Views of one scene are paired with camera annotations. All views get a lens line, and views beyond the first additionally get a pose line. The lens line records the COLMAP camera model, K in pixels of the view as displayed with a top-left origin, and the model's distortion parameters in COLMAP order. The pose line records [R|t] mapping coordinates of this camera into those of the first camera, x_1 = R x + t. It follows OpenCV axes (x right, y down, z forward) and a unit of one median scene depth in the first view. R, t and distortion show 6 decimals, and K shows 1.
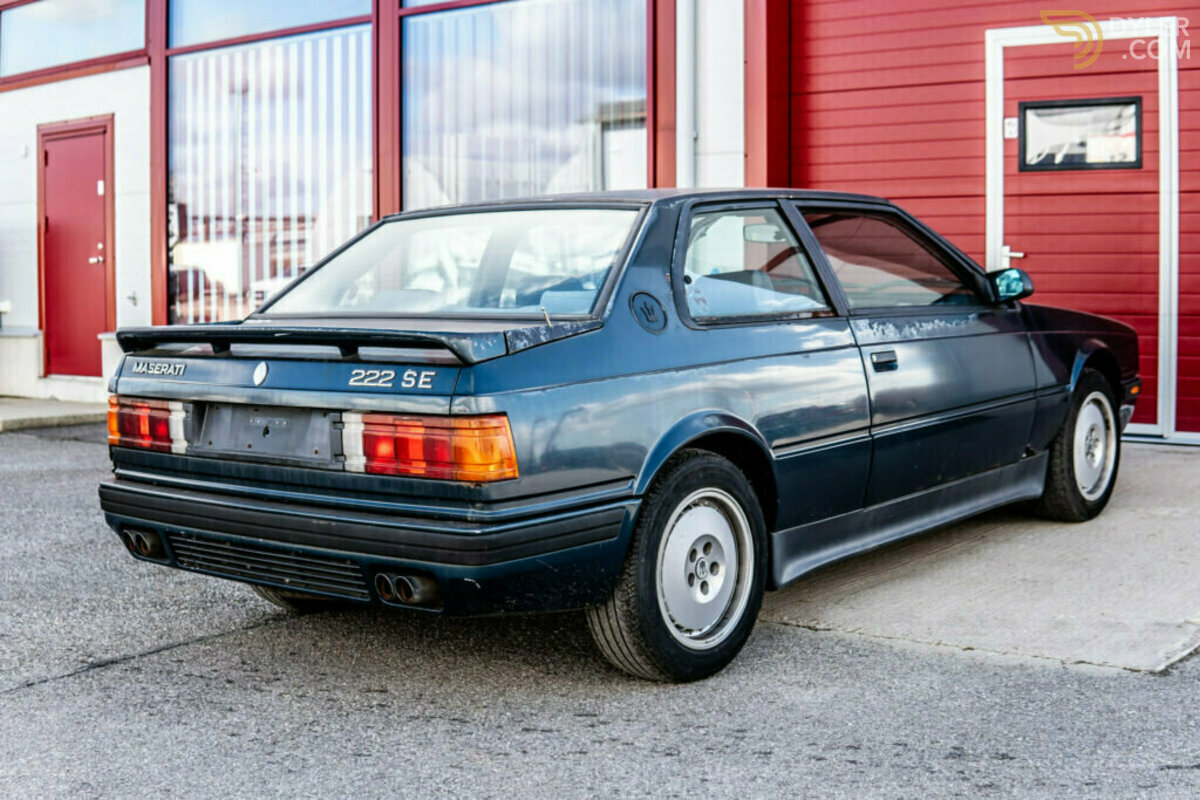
lens RADIAL K [[1607.8, 0, 600.0], [0, 1607.8, 400.0], [0, 0, 1]] dist [-0.168014, -0.167985]
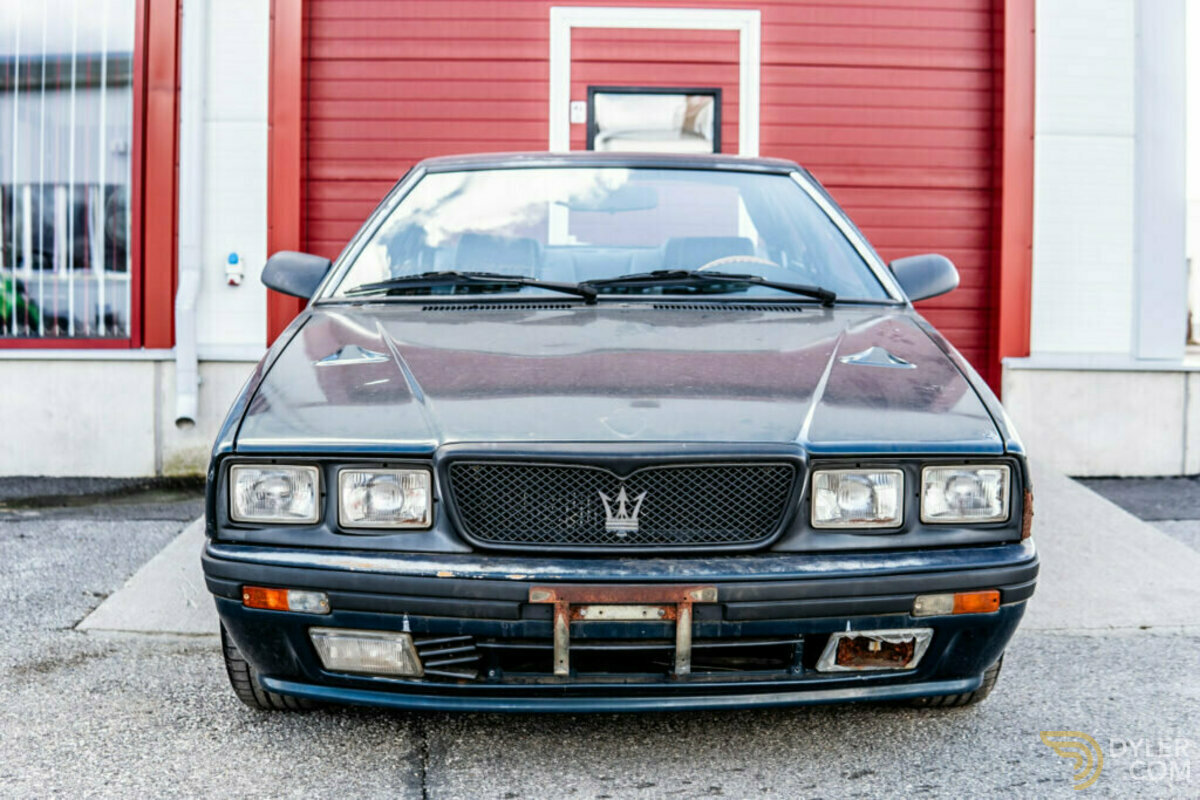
lens RADIAL K [[1607.8, 0, 600.0], [0, 1607.8, 400.0], [0, 0, 1]] dist [-0.168014, -0.167985]
pose [[0.774865, -0.029050, 0.631459, -0.525159], [0.035004, 0.999383, 0.003024, -0.000376], [-0.631157, 0.019760, 0.775403, 0.368944]]
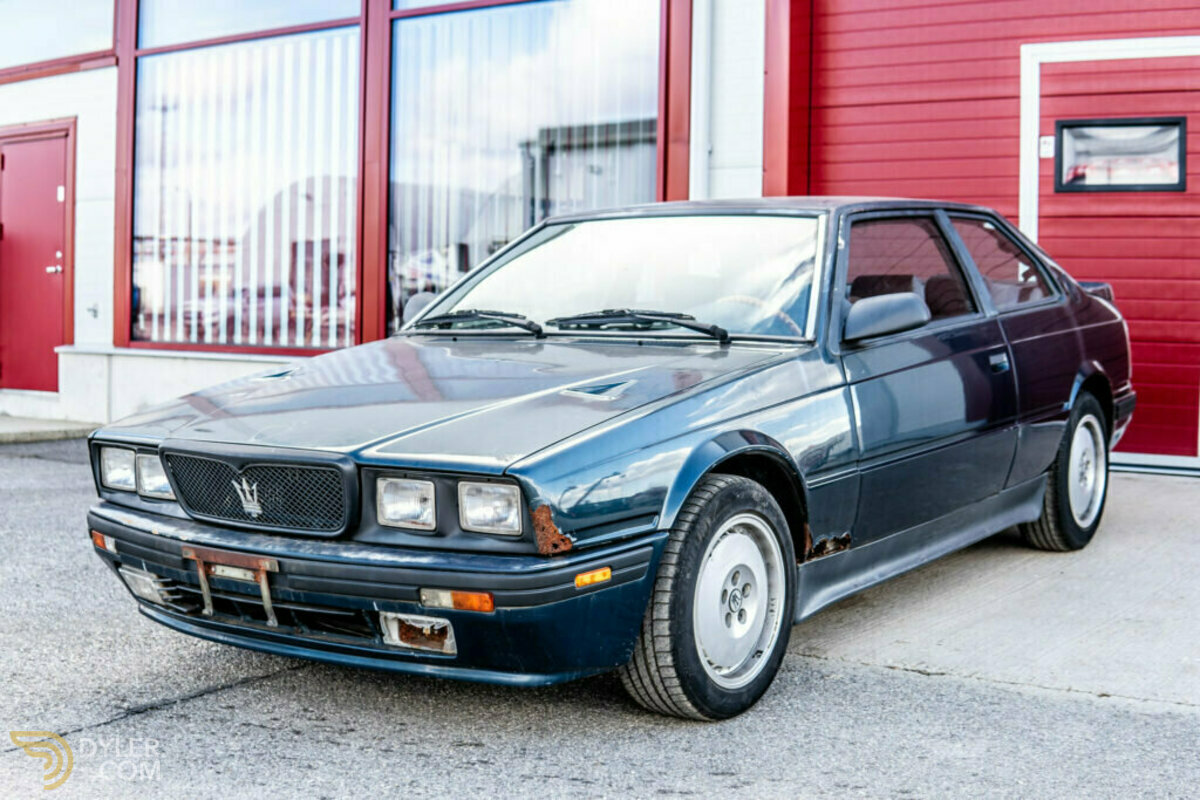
lens RADIAL K [[1607.8, 0, 600.0], [0, 1607.8, 400.0], [0, 0, 1]] dist [-0.168014, -0.167985]
pose [[0.998594, 0.016628, 0.050340, -0.086828], [-0.015696, 0.999699, -0.018855, 0.006415], [-0.050638, 0.018038, 0.998554, 0.087885]]
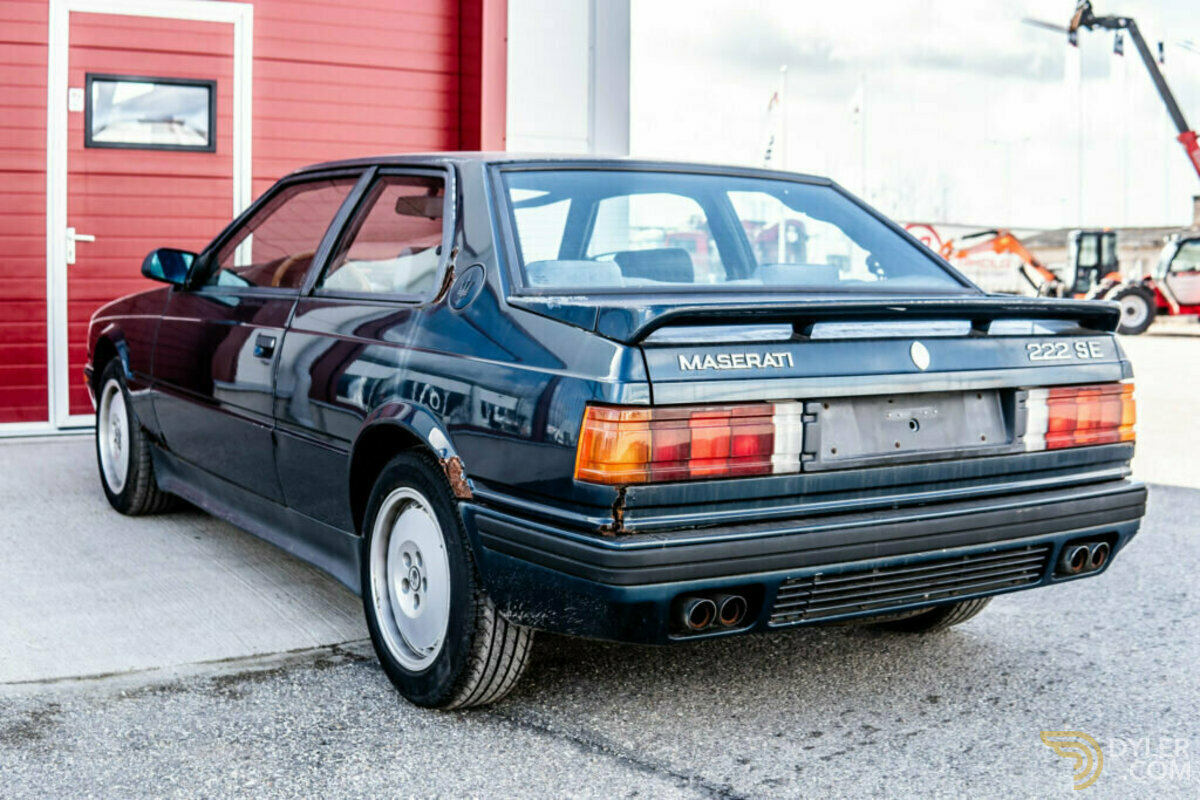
lens RADIAL K [[1607.8, 0, 600.0], [0, 1607.8, 400.0], [0, 0, 1]] dist [-0.168014, -0.167985]
pose [[0.308184, -0.063223, 0.949224, -0.783974], [0.063405, 0.996936, 0.045815, -0.031367], [-0.949212, 0.046066, 0.311248, 0.662621]]
